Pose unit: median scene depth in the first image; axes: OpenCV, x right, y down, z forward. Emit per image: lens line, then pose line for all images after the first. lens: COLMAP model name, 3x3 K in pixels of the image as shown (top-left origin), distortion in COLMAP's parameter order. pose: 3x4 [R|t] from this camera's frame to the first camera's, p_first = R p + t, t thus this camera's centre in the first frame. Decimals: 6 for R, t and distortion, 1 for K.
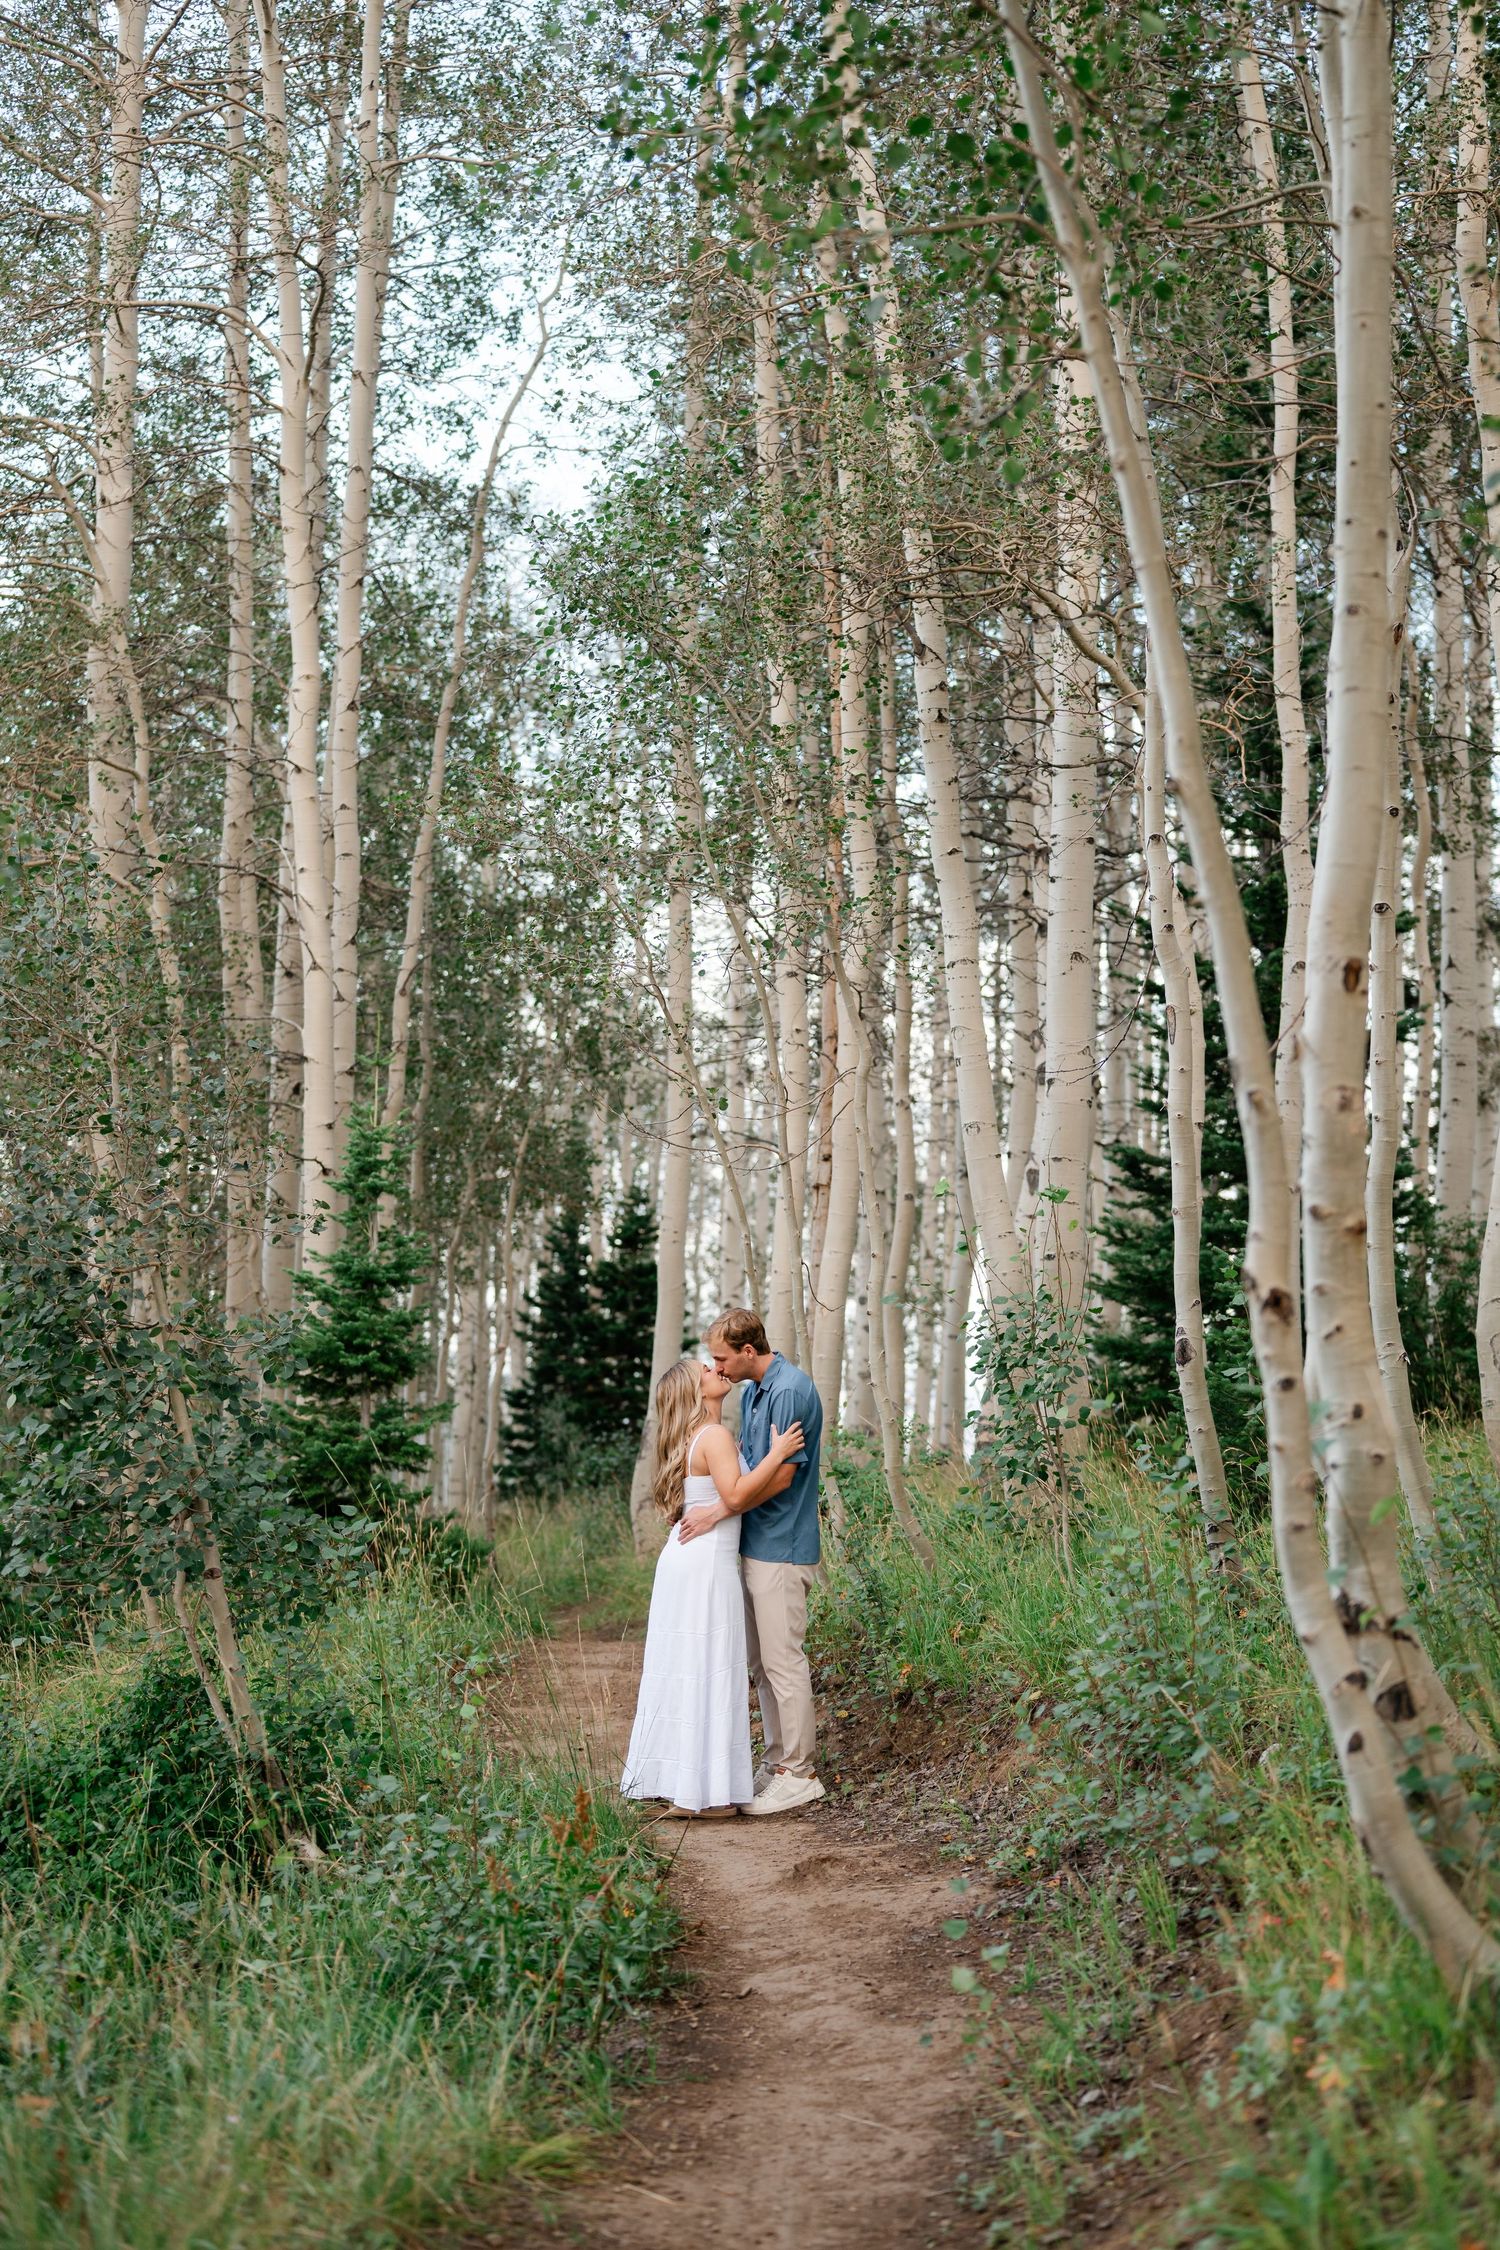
lens RADIAL K [[3020.6, 0, 750.0], [0, 3020.6, 1125.0], [0, 0, 1]] dist [0.009217, 0.010379]
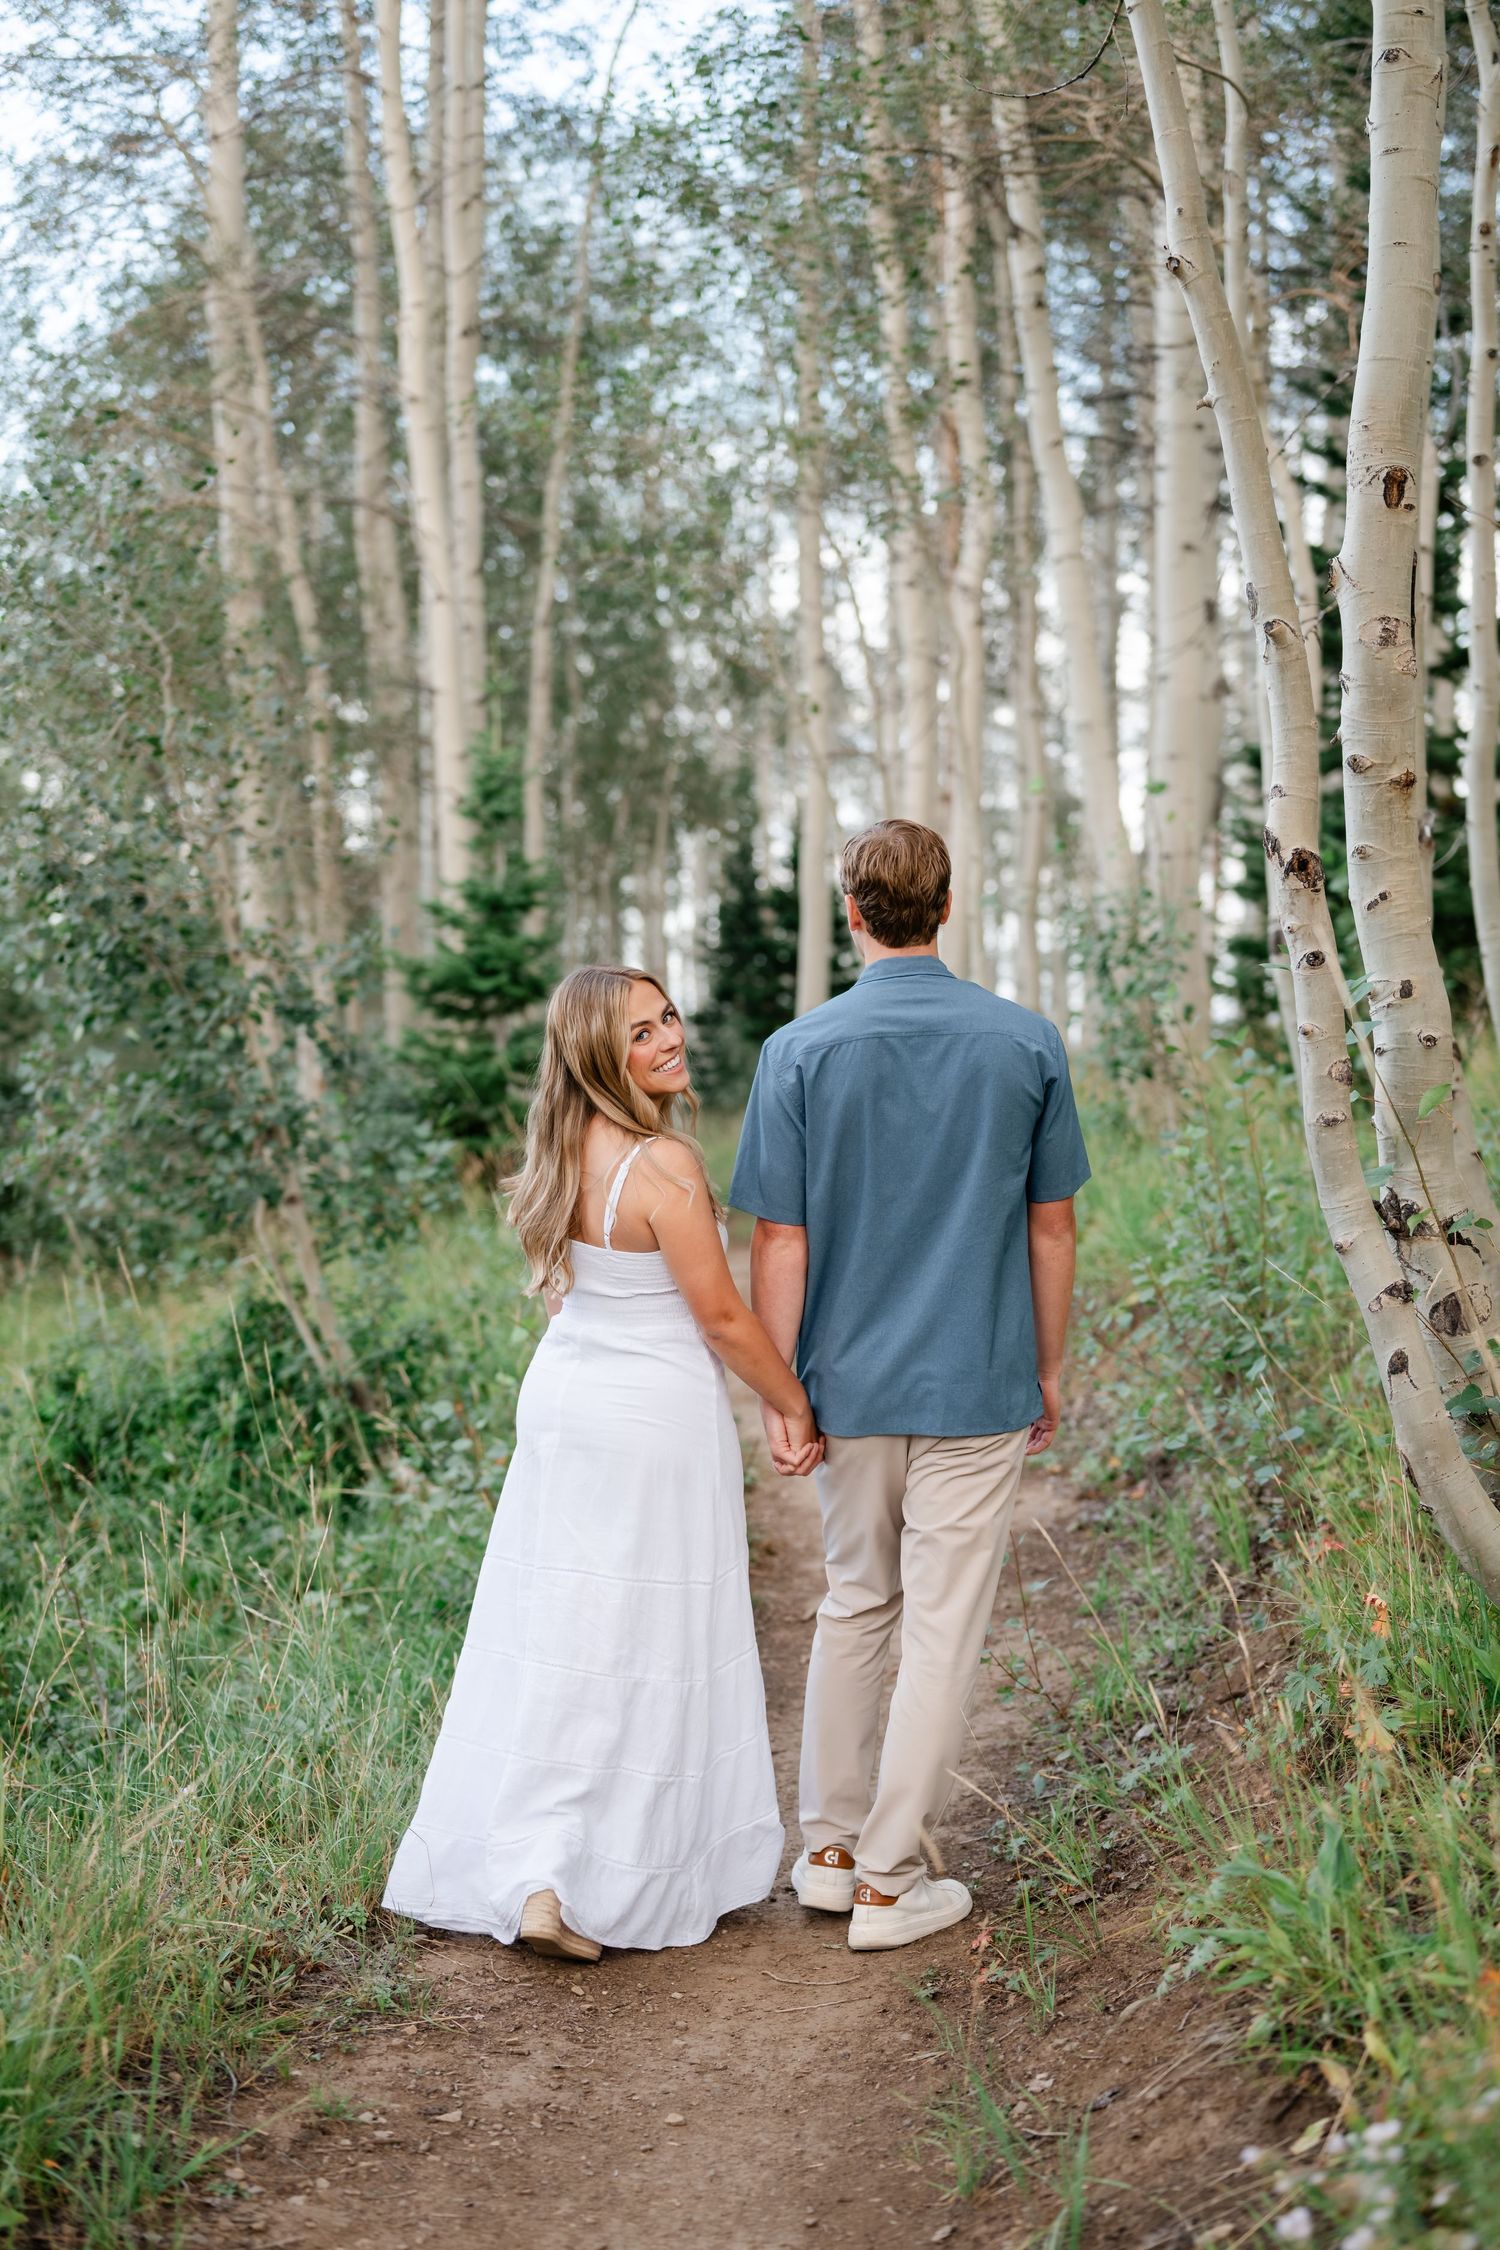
lens RADIAL K [[2879.5, 0, 748.7], [0, 2879.5, 1064.0], [0, 0, 1]] dist [0.005315, 0.010554]
pose [[0.997525, -0.031869, -0.062673, 0.016951], [0.038385, 0.993660, 0.105667, 0.005616], [0.058908, -0.107812, 0.992425, 0.042117]]
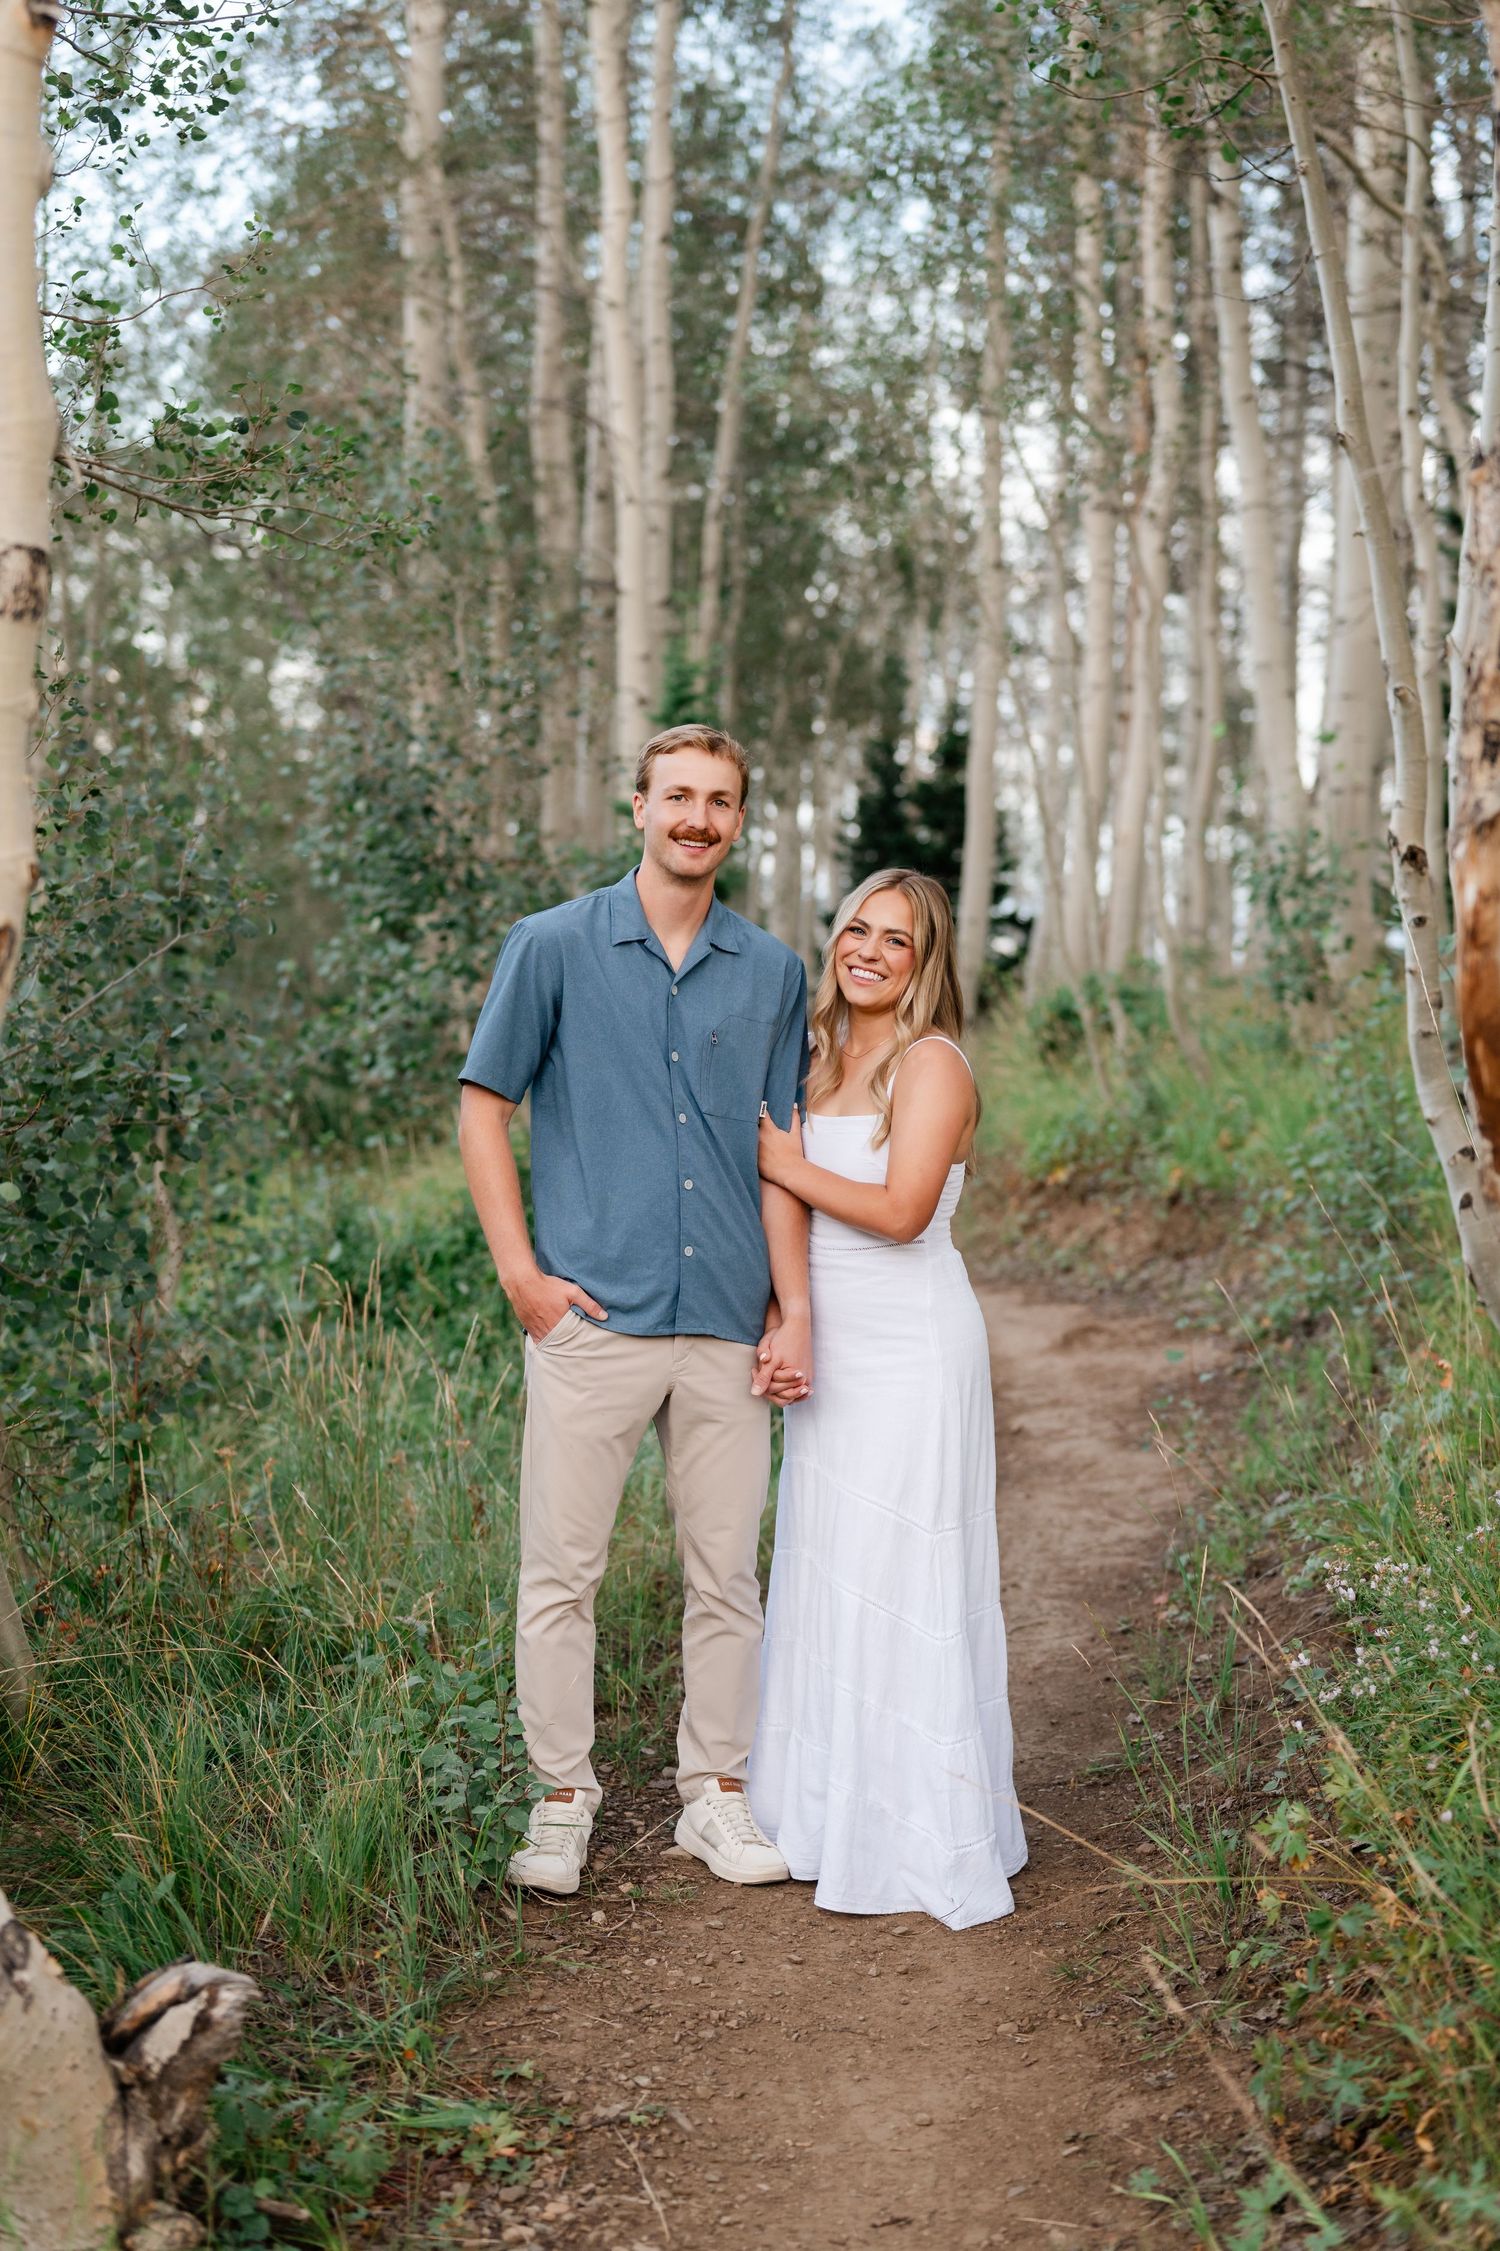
lens RADIAL K [[3167.3, 0, 822.0], [0, 3167.3, 962.3], [0, 0, 1]] dist [0.026145, 0.032593]
pose [[0.996759, 0.006644, -0.080173, 0.009011], [0.001656, 0.994679, 0.103009, -0.008740], [0.080430, -0.102808, 0.991444, -0.085978]]
